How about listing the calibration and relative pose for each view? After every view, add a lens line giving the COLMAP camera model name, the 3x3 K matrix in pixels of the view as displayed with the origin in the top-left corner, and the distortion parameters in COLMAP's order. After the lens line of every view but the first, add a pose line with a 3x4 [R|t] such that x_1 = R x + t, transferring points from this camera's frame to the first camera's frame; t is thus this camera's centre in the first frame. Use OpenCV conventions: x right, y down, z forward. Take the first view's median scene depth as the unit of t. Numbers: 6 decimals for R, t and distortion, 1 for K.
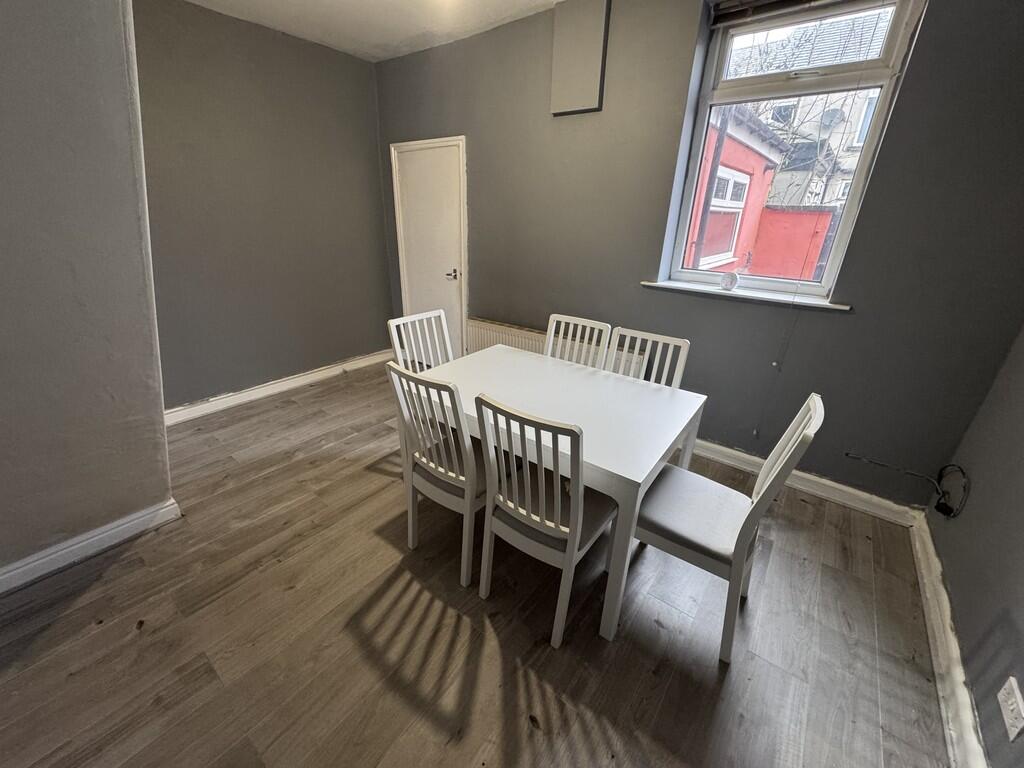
lens RADIAL K [[407.7, 0, 512.0], [0, 407.7, 384.0], [0, 0, 1]] dist [-0.001670, -0.000162]
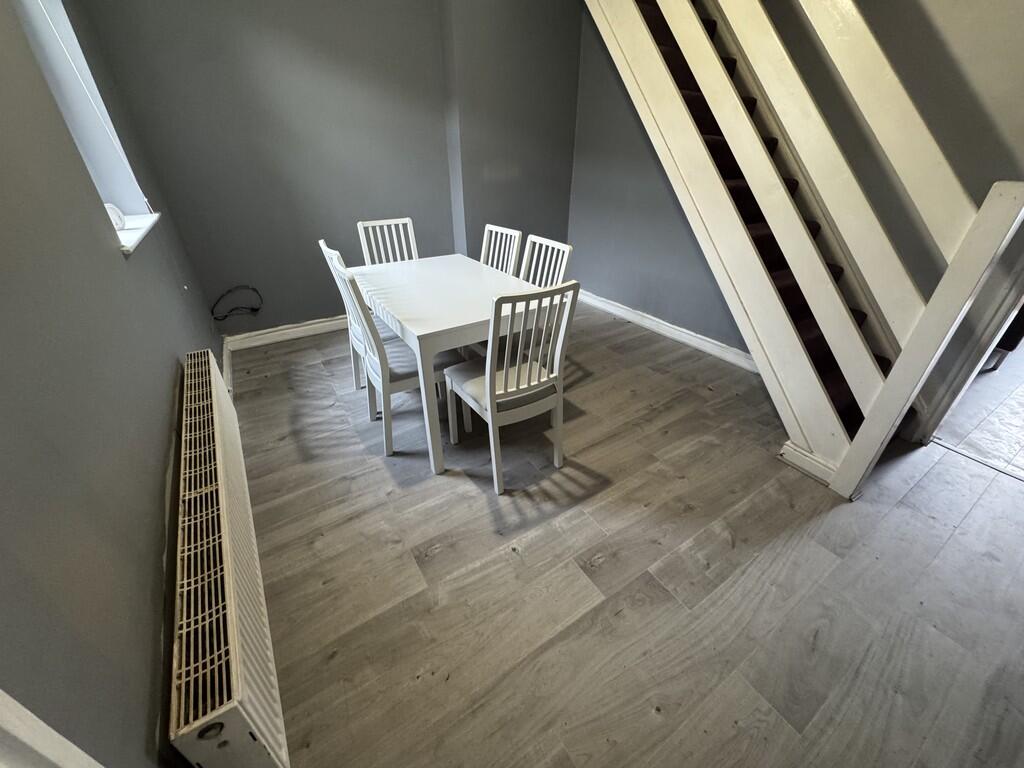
lens RADIAL K [[407.7, 0, 512.0], [0, 407.7, 384.0], [0, 0, 1]] dist [-0.001670, -0.000162]
pose [[-0.943271, -0.185870, 0.275124, -0.434603], [0.111645, 0.602816, 0.790030, -0.646207], [-0.312692, 0.775929, -0.547867, 1.611763]]
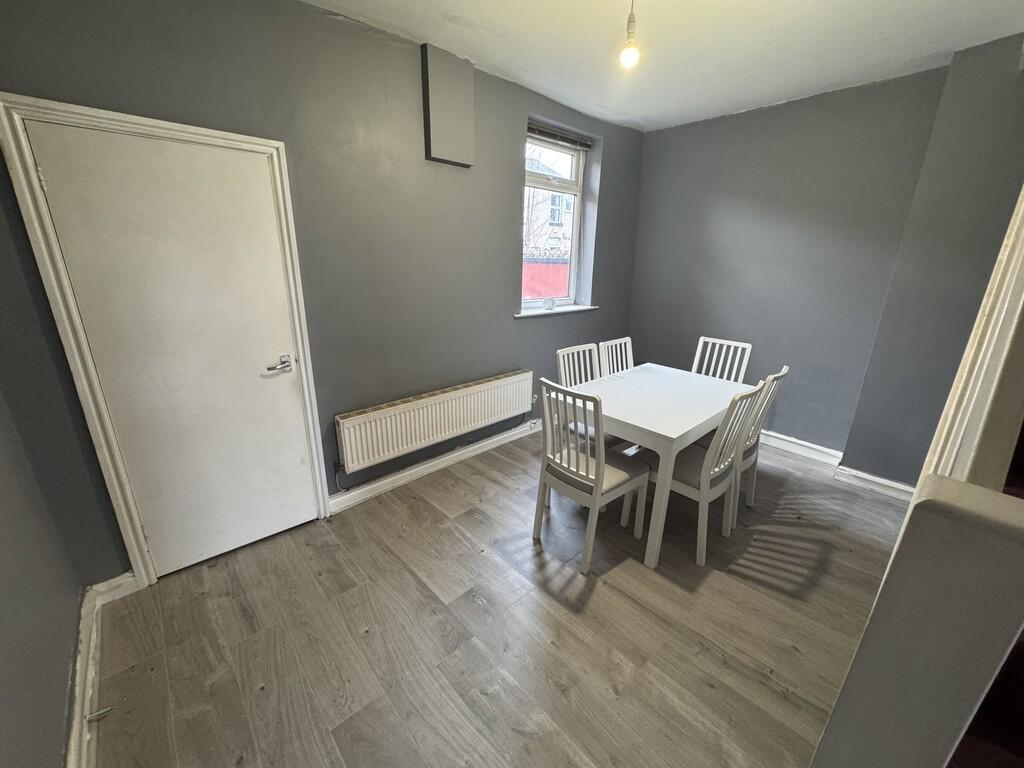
lens RADIAL K [[407.7, 0, 512.0], [0, 407.7, 384.0], [0, 0, 1]] dist [-0.001670, -0.000162]
pose [[0.166199, -0.309082, 0.936401, -1.117617], [0.373278, 0.898661, 0.230373, -0.442535], [-0.912711, 0.311250, 0.264730, 0.951706]]
